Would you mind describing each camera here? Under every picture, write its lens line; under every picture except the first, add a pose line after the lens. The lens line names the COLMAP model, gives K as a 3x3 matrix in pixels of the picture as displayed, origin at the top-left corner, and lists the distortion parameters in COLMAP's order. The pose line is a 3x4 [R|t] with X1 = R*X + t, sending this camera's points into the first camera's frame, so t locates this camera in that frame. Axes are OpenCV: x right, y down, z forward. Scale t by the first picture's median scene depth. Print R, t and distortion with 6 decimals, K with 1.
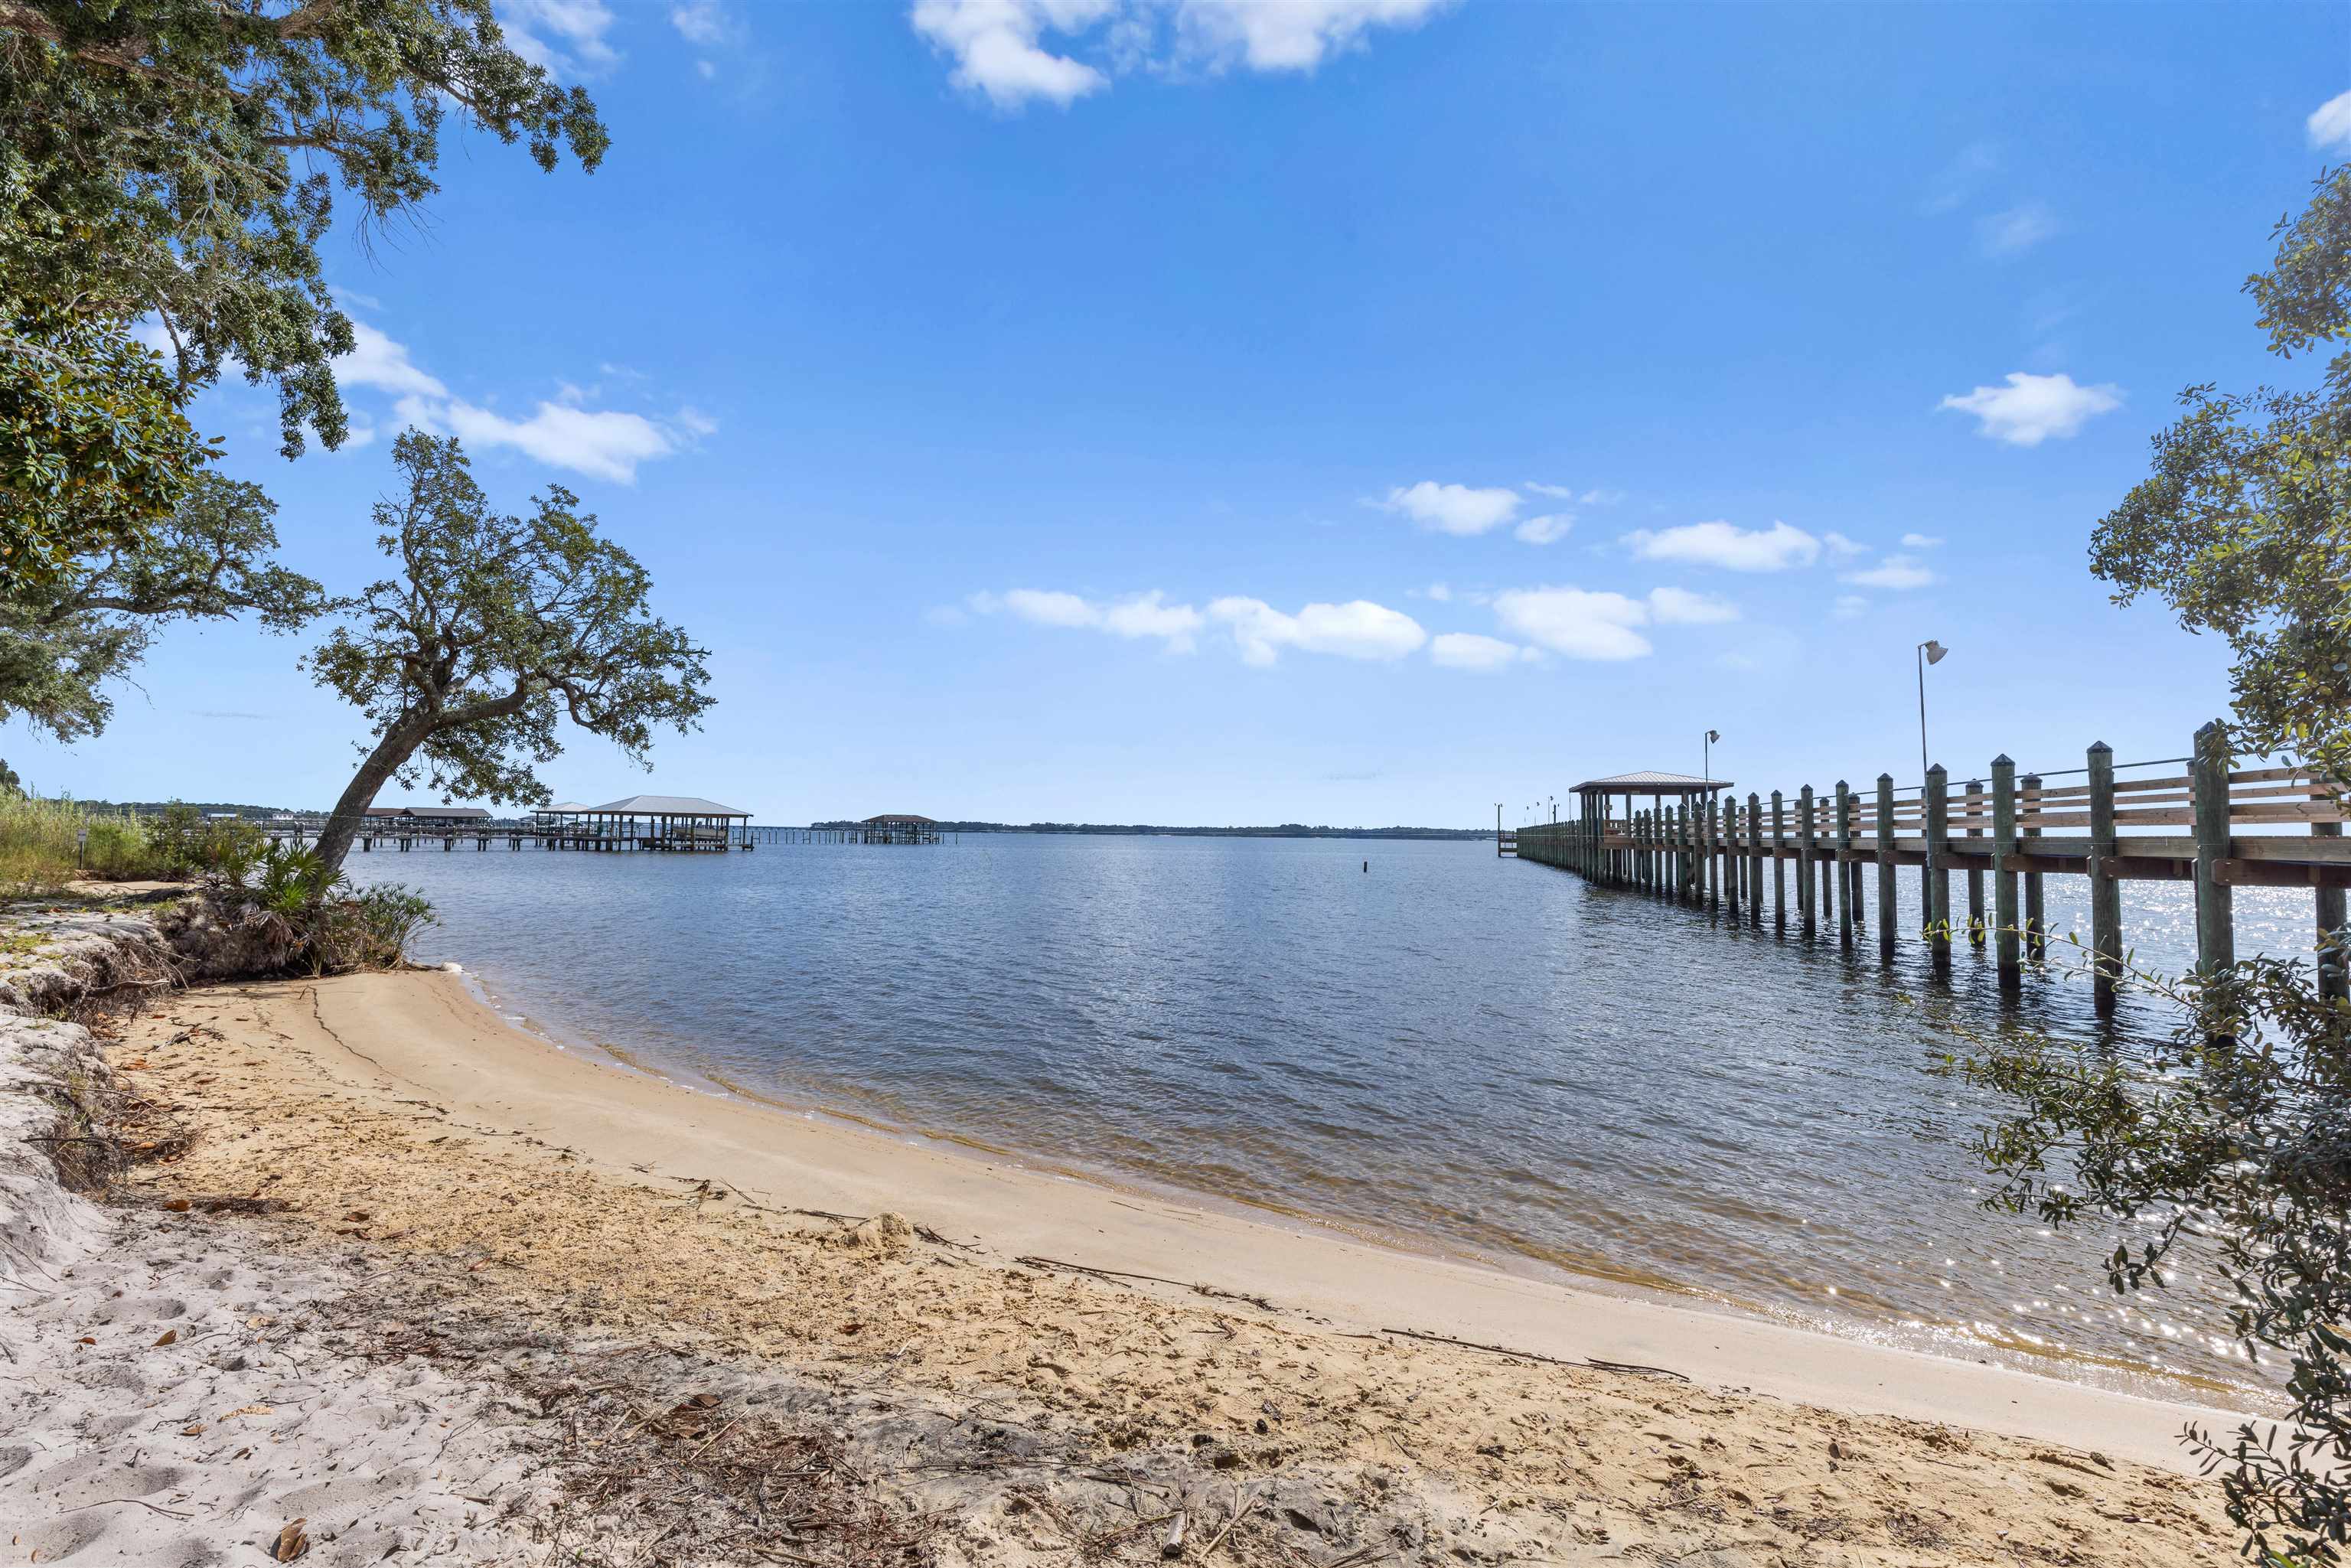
lens RADIAL K [[1055.3, 0, 1181.2], [0, 1055.3, 769.6], [0, 0, 1]] dist [0.000499, -0.000309]
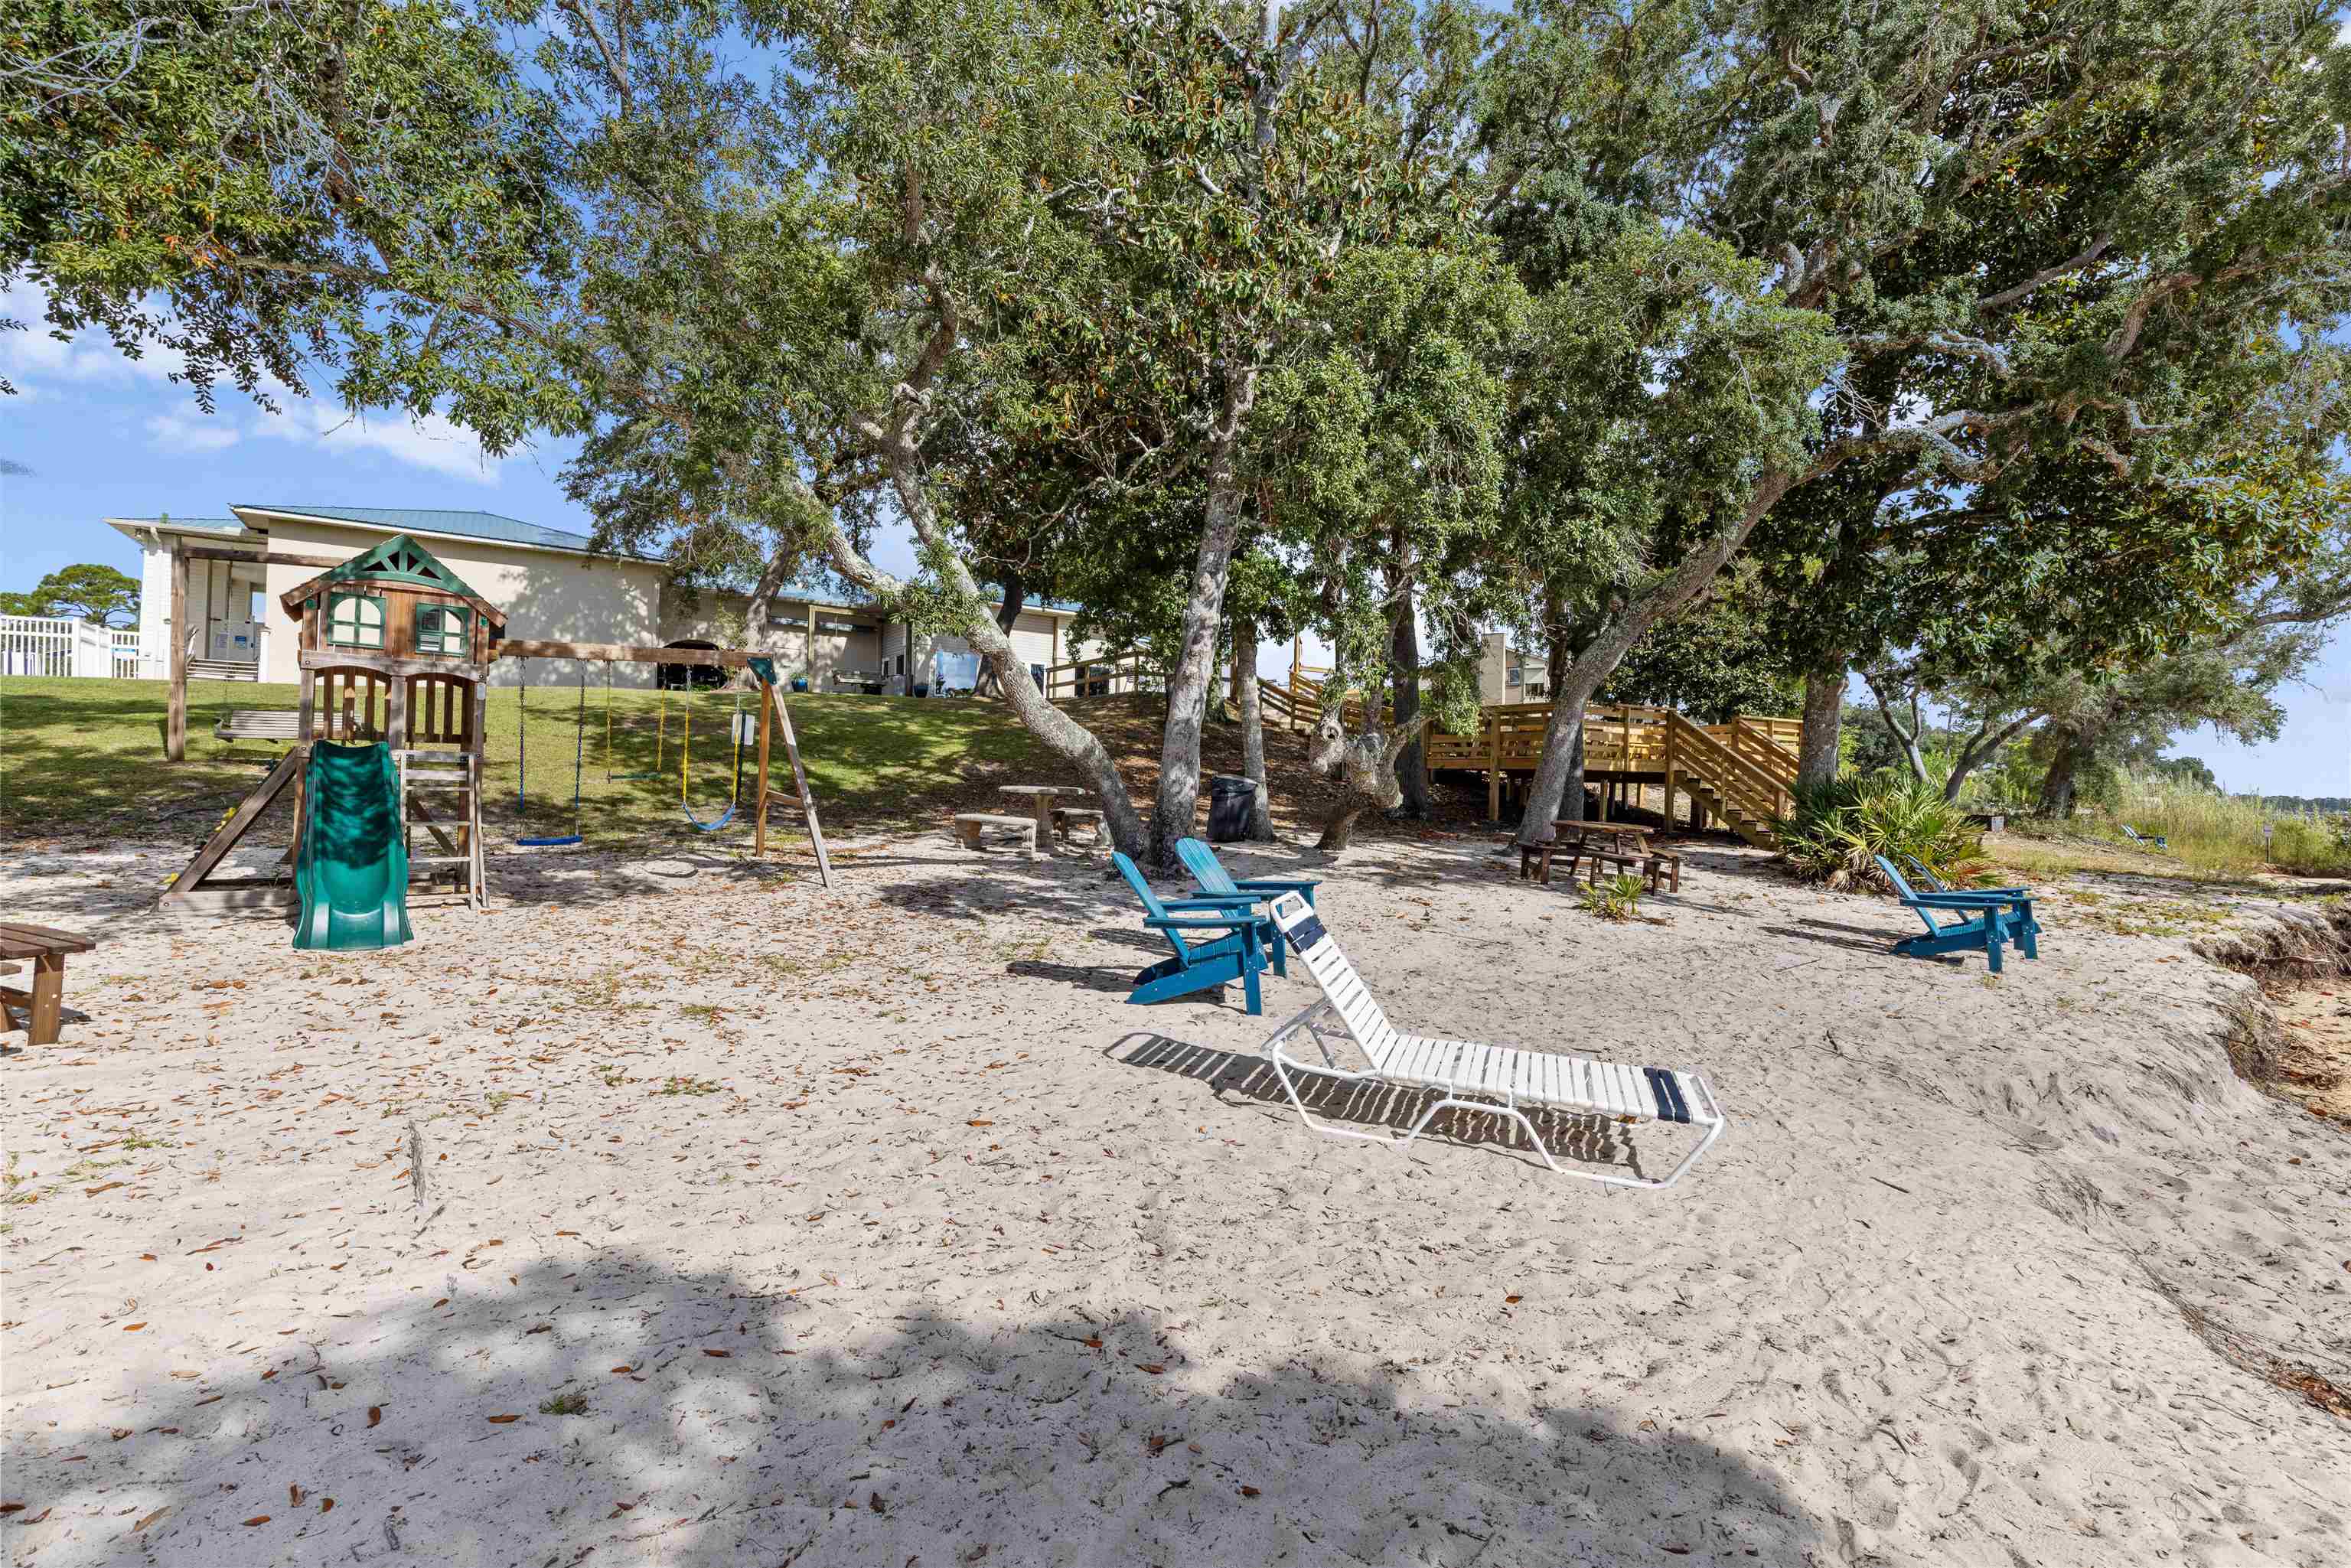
lens RADIAL K [[1055.3, 0, 1179.7], [0, 1055.3, 776.3], [0, 0, 1]] dist [0.000499, -0.000309]
pose [[-0.038253, -0.020222, -0.999063, 0.225093], [0.031884, 0.999261, -0.021447, -0.017023], [0.998759, -0.032674, -0.037580, -0.190460]]
